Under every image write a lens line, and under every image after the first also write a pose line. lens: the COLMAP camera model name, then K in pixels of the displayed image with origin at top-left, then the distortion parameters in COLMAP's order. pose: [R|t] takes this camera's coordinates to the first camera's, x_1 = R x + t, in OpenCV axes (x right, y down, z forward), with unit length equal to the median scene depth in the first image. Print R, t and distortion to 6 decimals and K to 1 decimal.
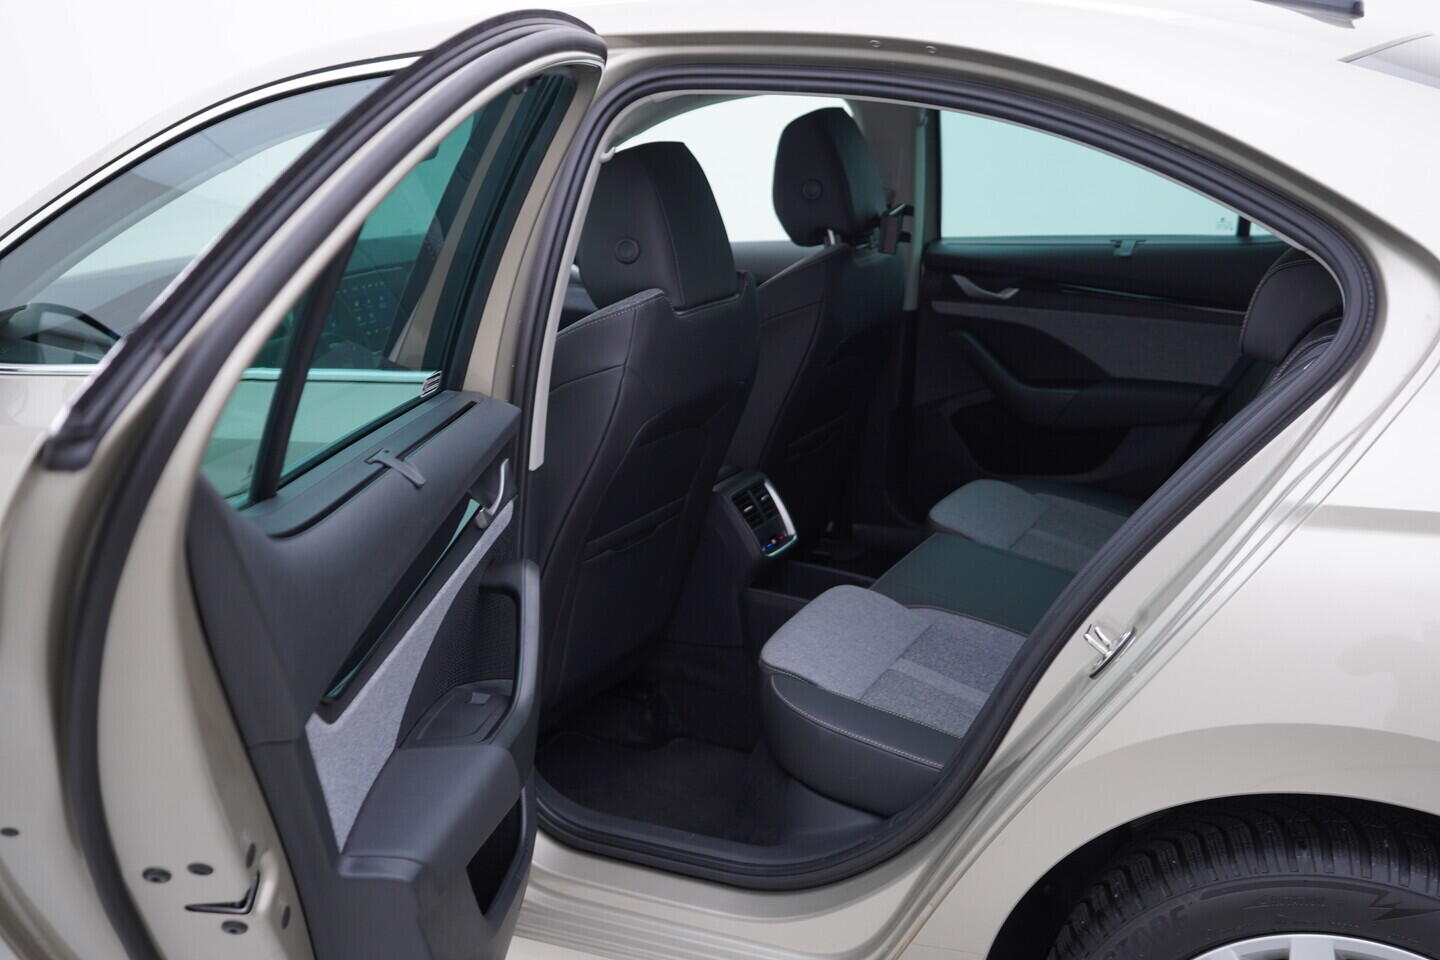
lens RADIAL K [[1553.3, 0, 717.9], [0, 1553.3, 480.3], [0, 0, 1]] dist [-0.011265, 0.000000]
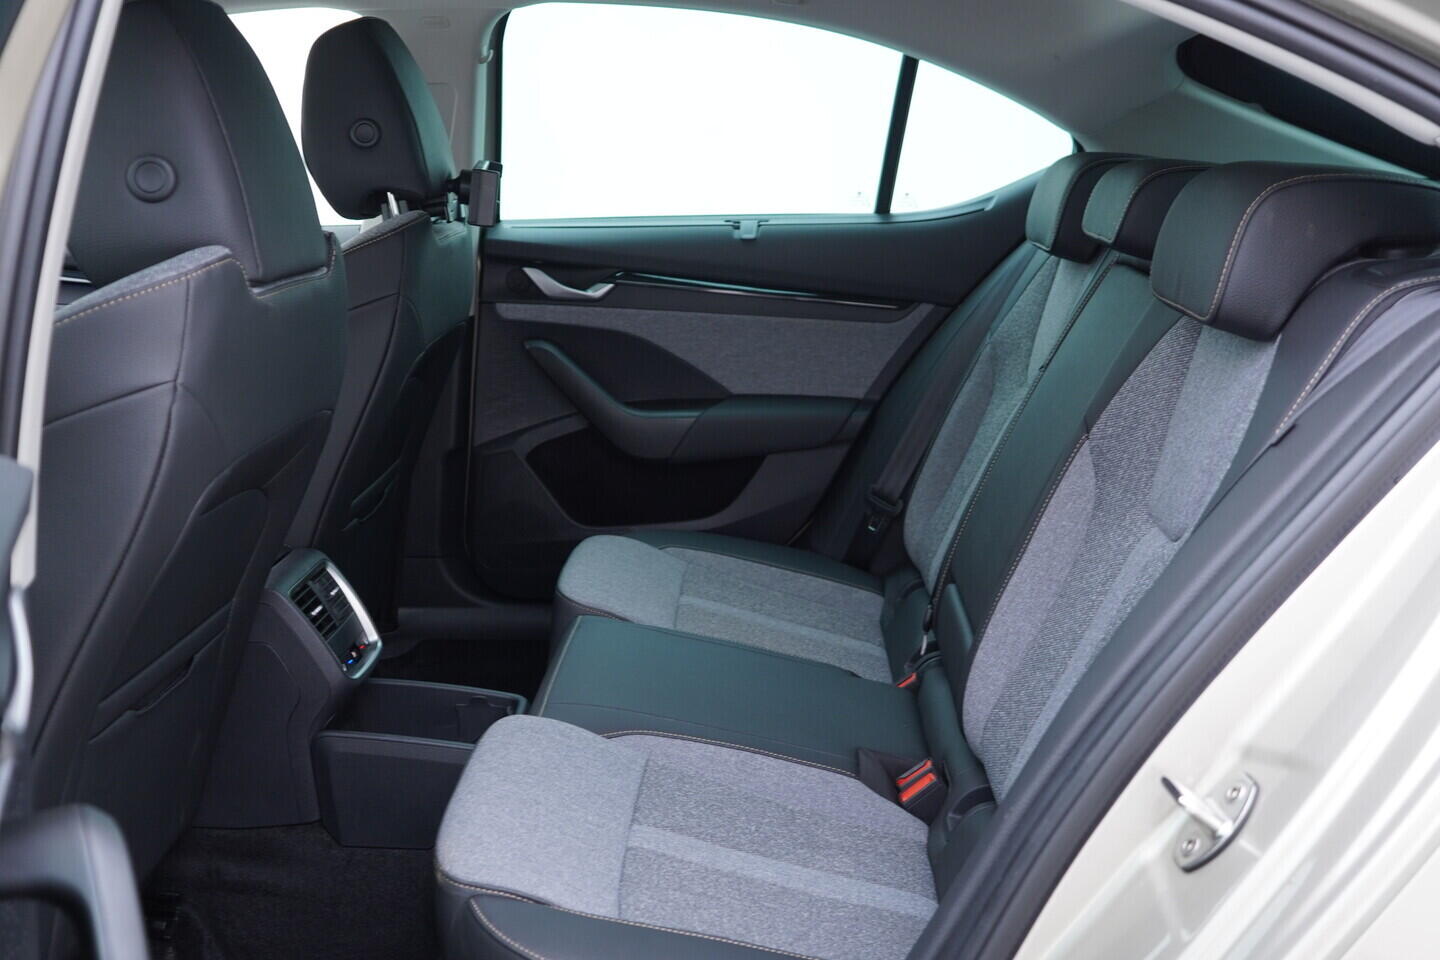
lens RADIAL K [[1553.3, 0, 781.6], [0, 1553.3, 475.3], [0, 0, 1]] dist [-0.011265, 0.000000]
pose [[0.900677, -0.063458, 0.429831, -0.076018], [0.077288, 0.996899, -0.014774, -0.012553], [-0.427560, 0.046528, 0.902789, 0.307685]]
